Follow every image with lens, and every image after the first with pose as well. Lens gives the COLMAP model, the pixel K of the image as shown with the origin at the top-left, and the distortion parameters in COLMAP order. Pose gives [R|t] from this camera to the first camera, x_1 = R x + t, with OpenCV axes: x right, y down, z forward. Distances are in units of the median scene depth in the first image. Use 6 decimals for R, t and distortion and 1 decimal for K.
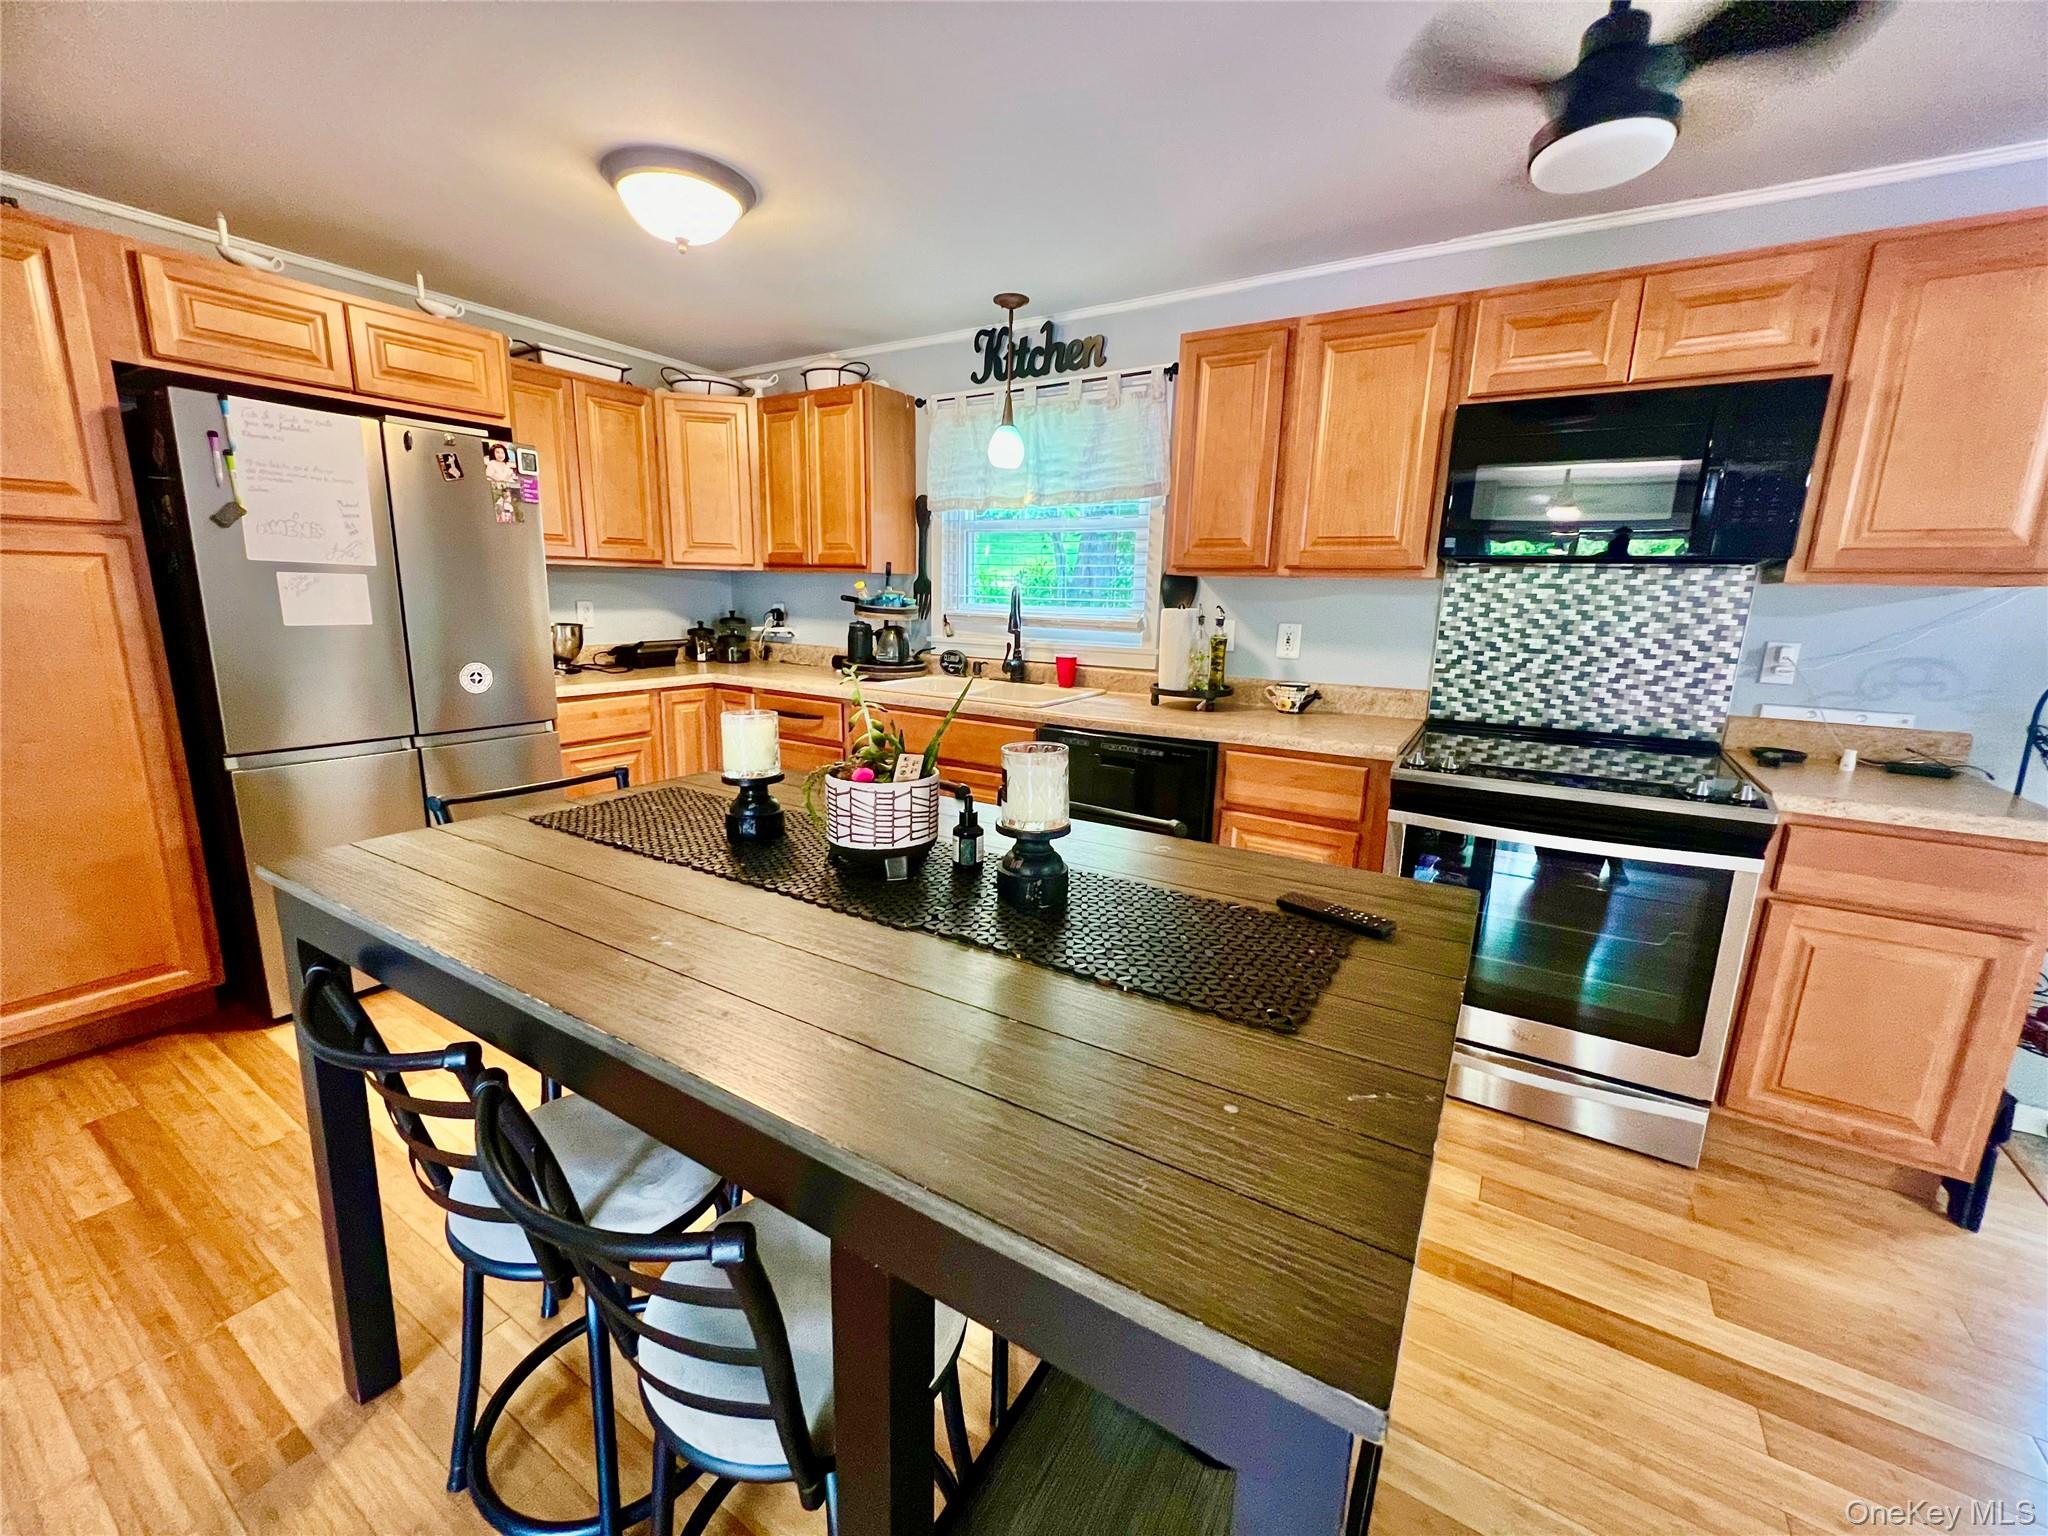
lens RADIAL K [[818.4, 0, 1018.9], [0, 818.4, 762.9], [0, 0, 1]] dist [-0.001853, 0.000456]
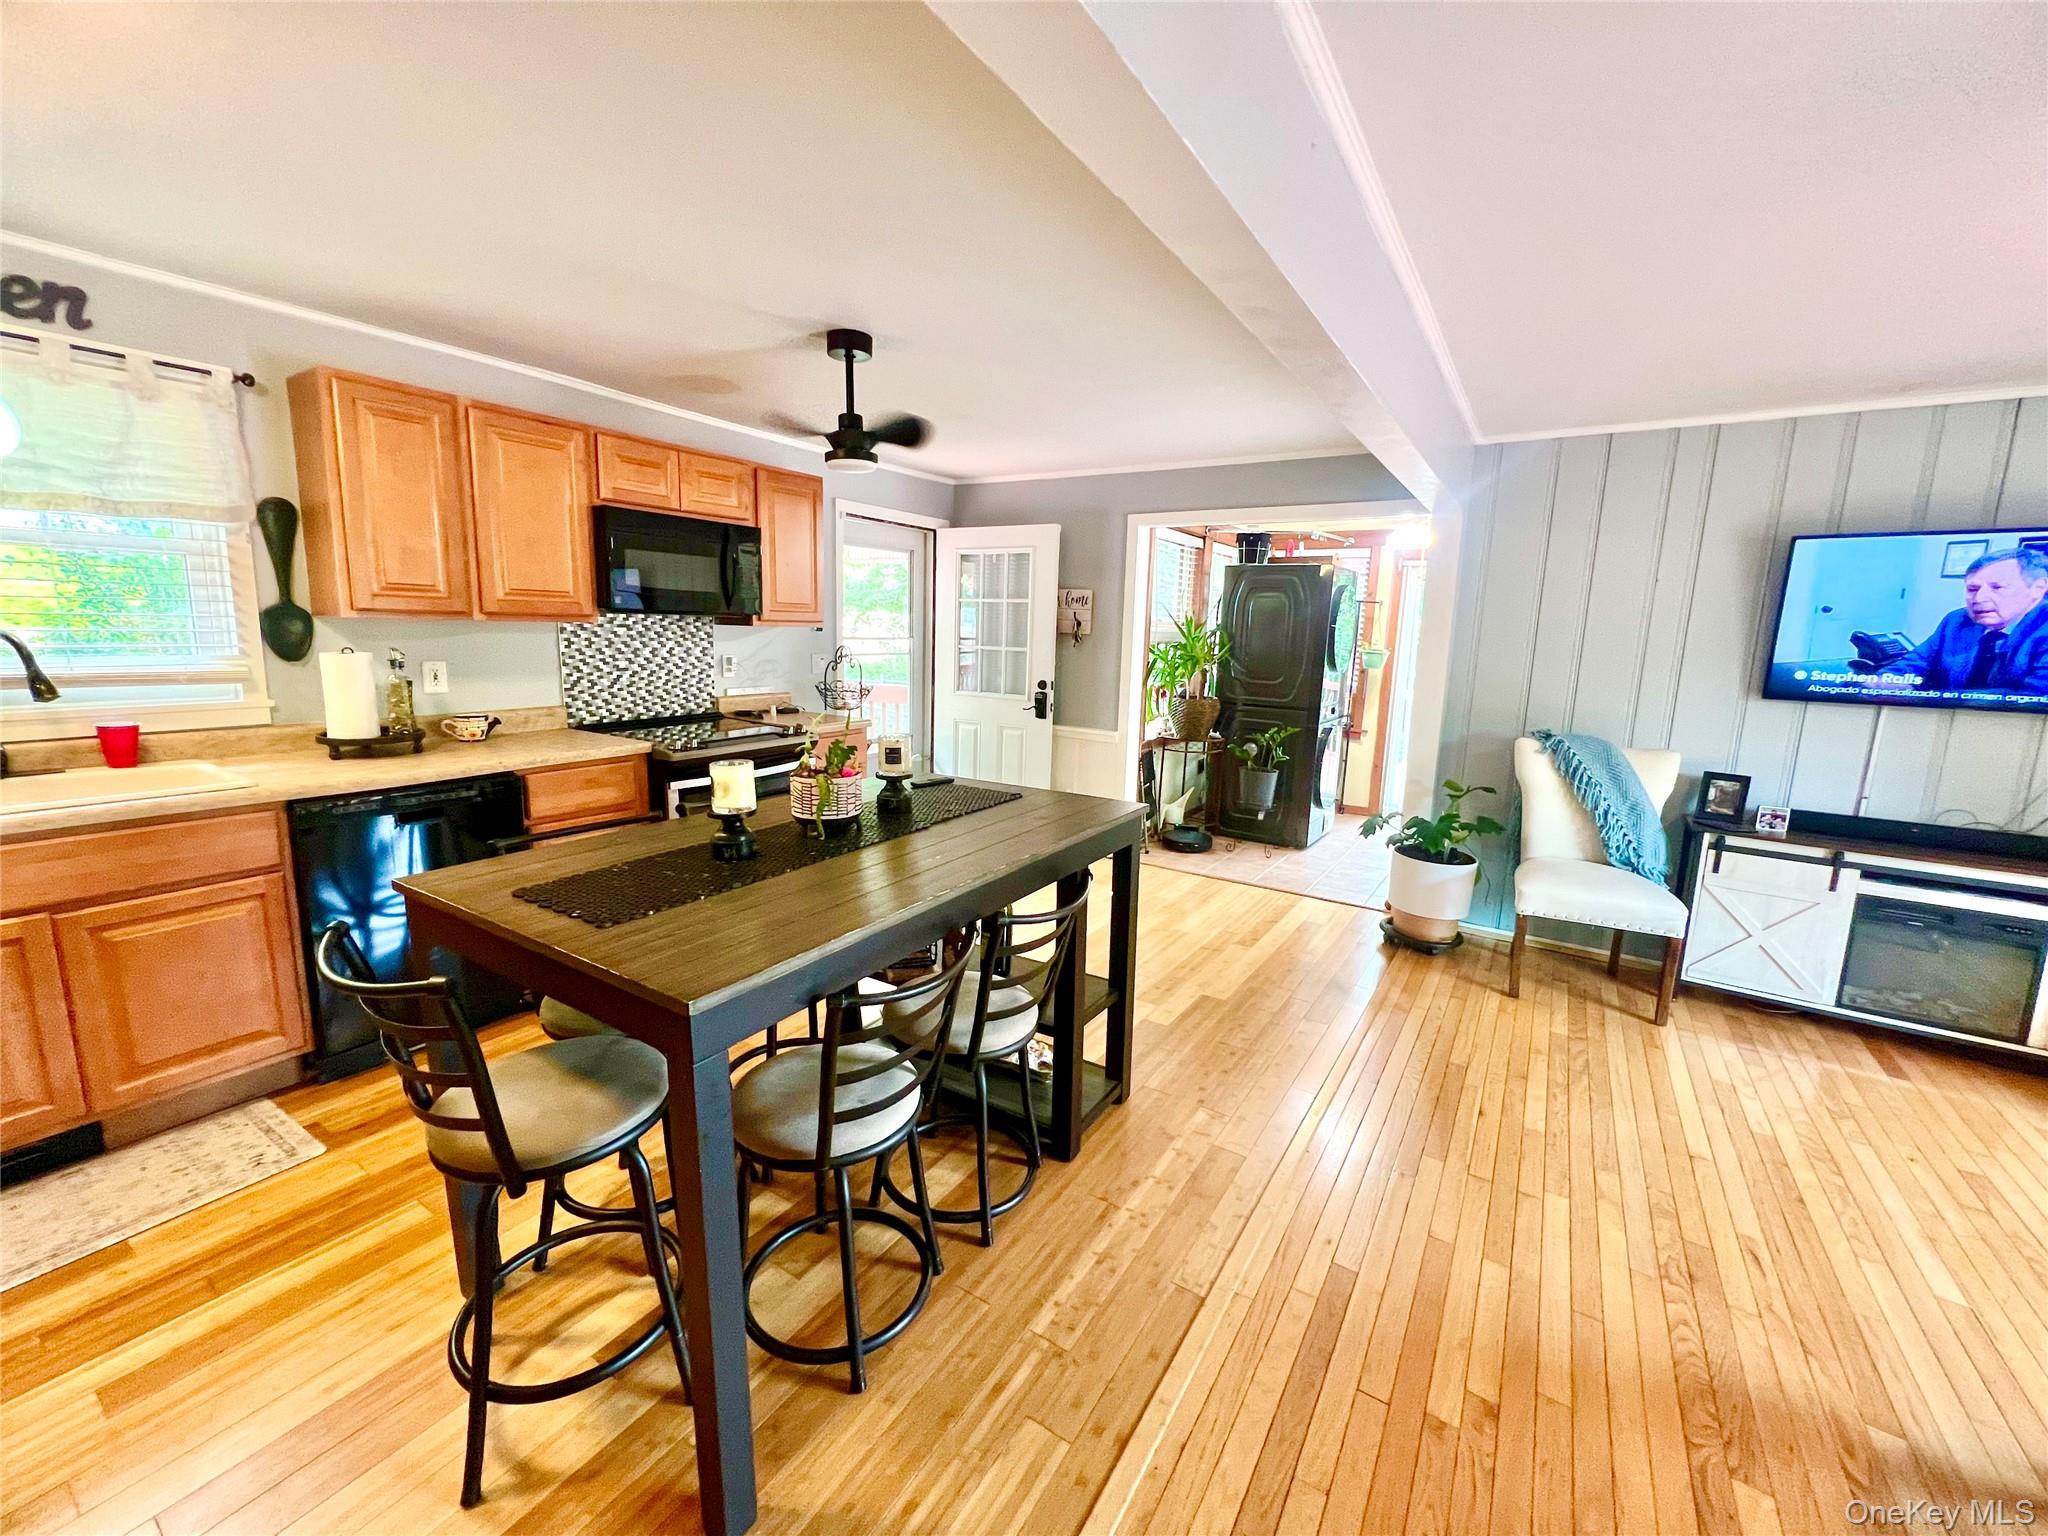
lens RADIAL K [[818.4, 0, 1018.9], [0, 818.4, 764.8], [0, 0, 1]] dist [-0.001853, 0.000456]
pose [[0.017432, -0.189355, 0.981754, -0.714588], [0.180268, 0.966407, 0.183194, -0.095811], [-0.983463, 0.173786, 0.050981, 0.216487]]
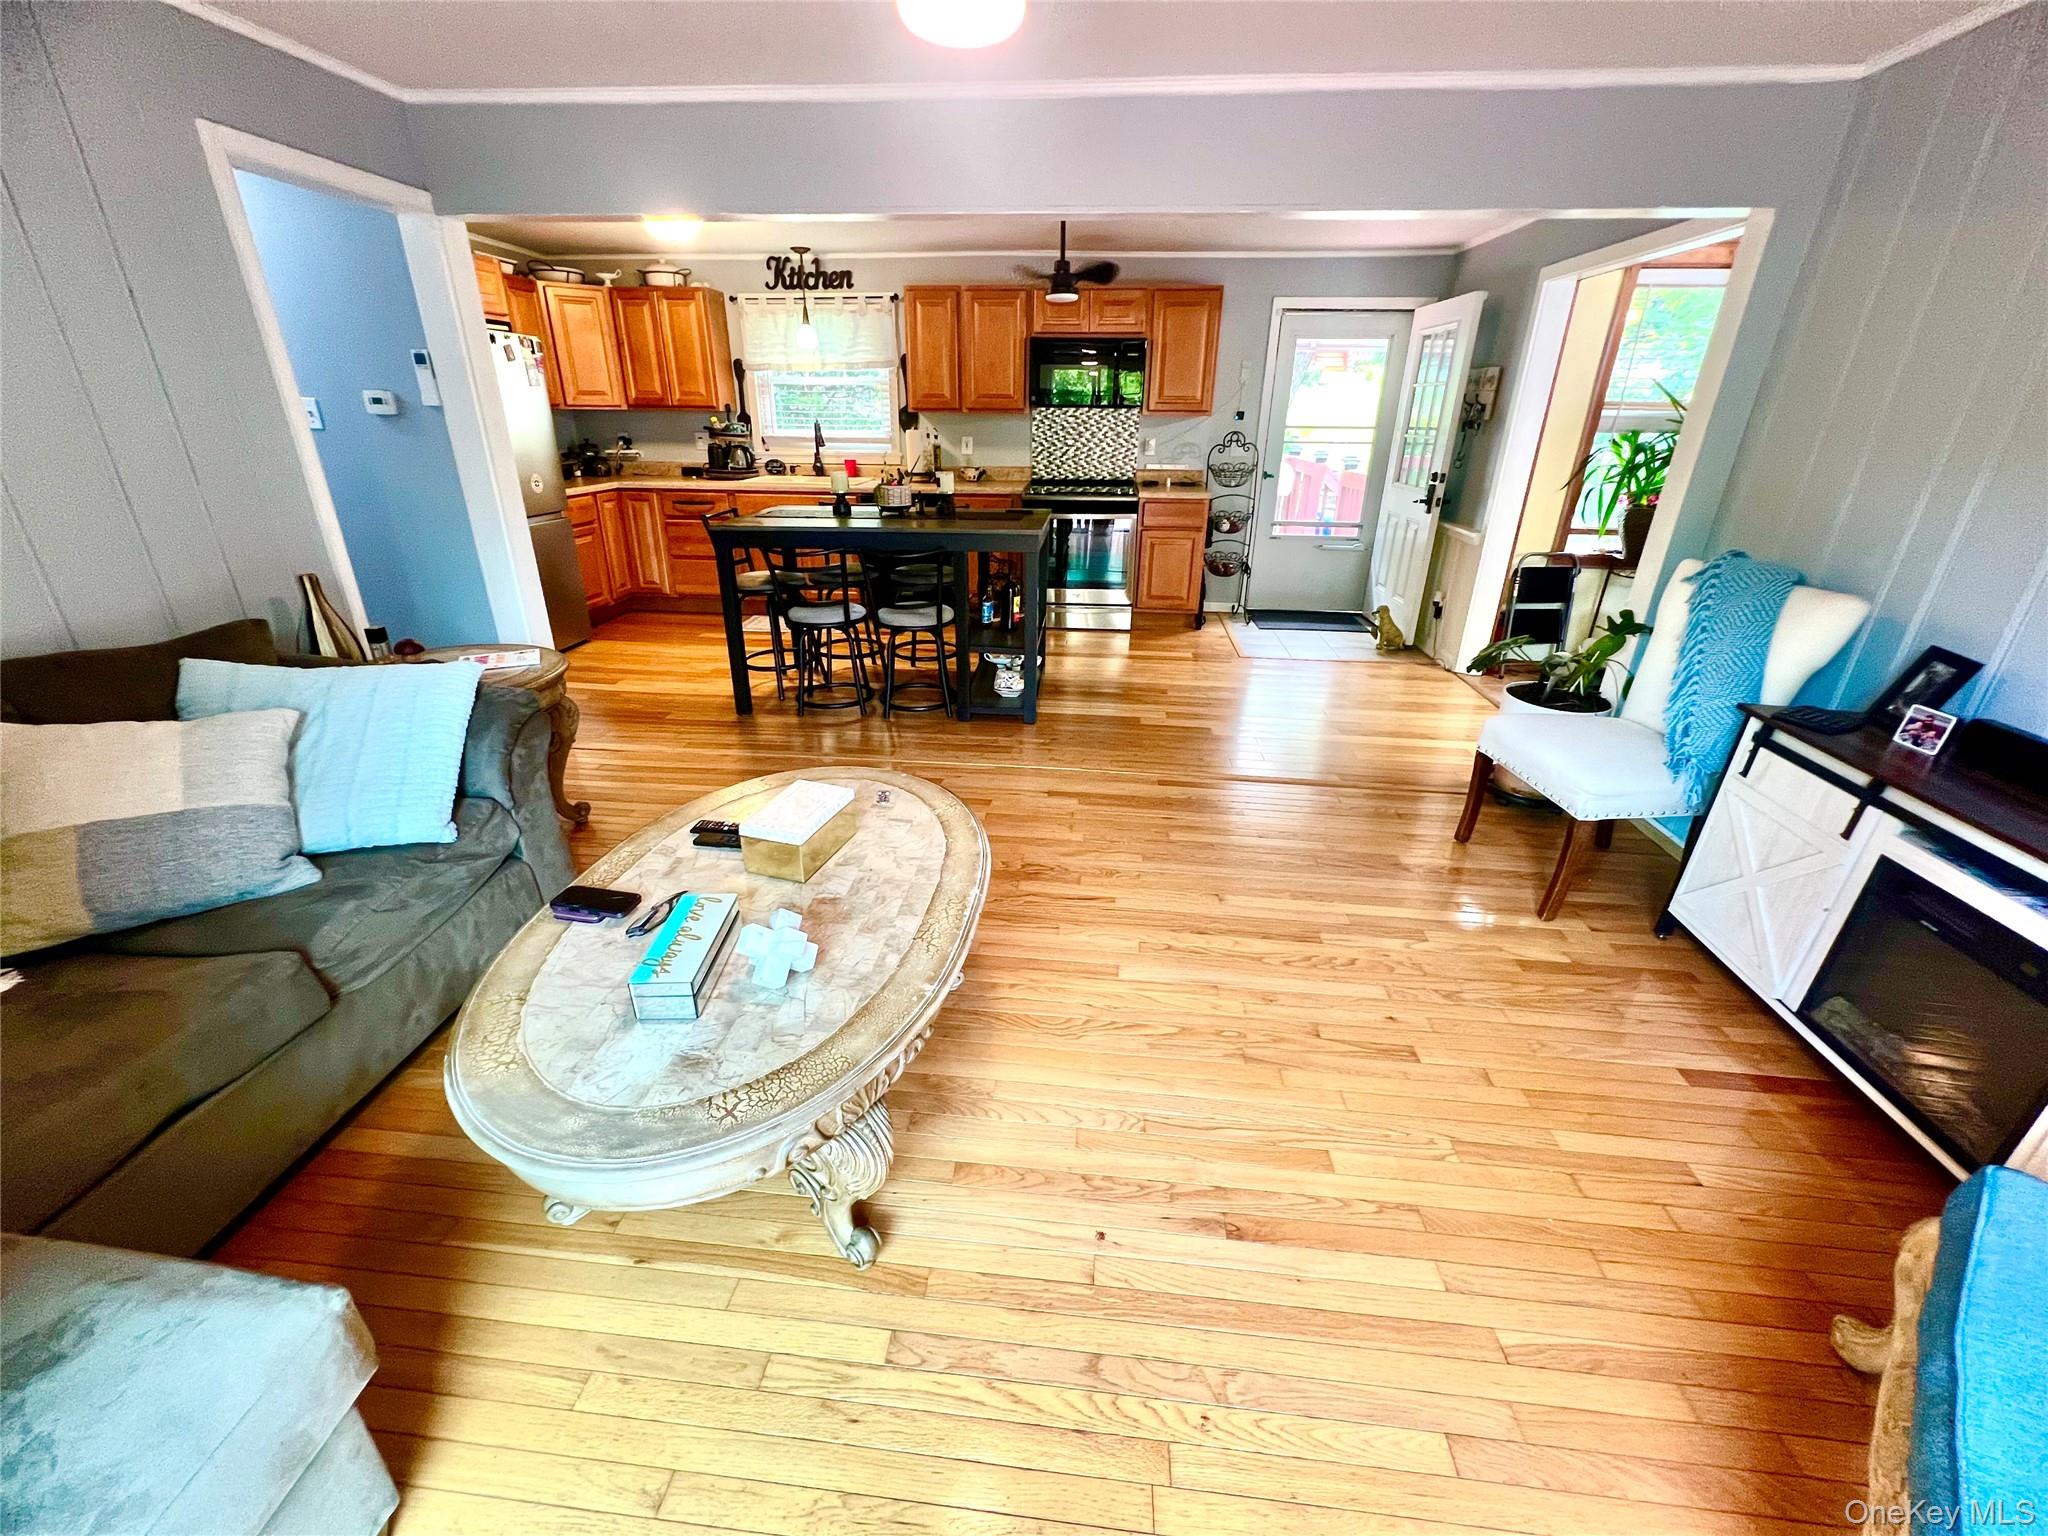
lens RADIAL K [[818.4, 0, 1015.9], [0, 818.4, 760.8], [0, 0, 1]] dist [-0.001853, 0.000456]
pose [[0.894723, -0.189315, 0.404514, -0.527987], [0.103399, 0.968914, 0.224754, 0.165005], [-0.434488, -0.159266, 0.886484, -0.973798]]
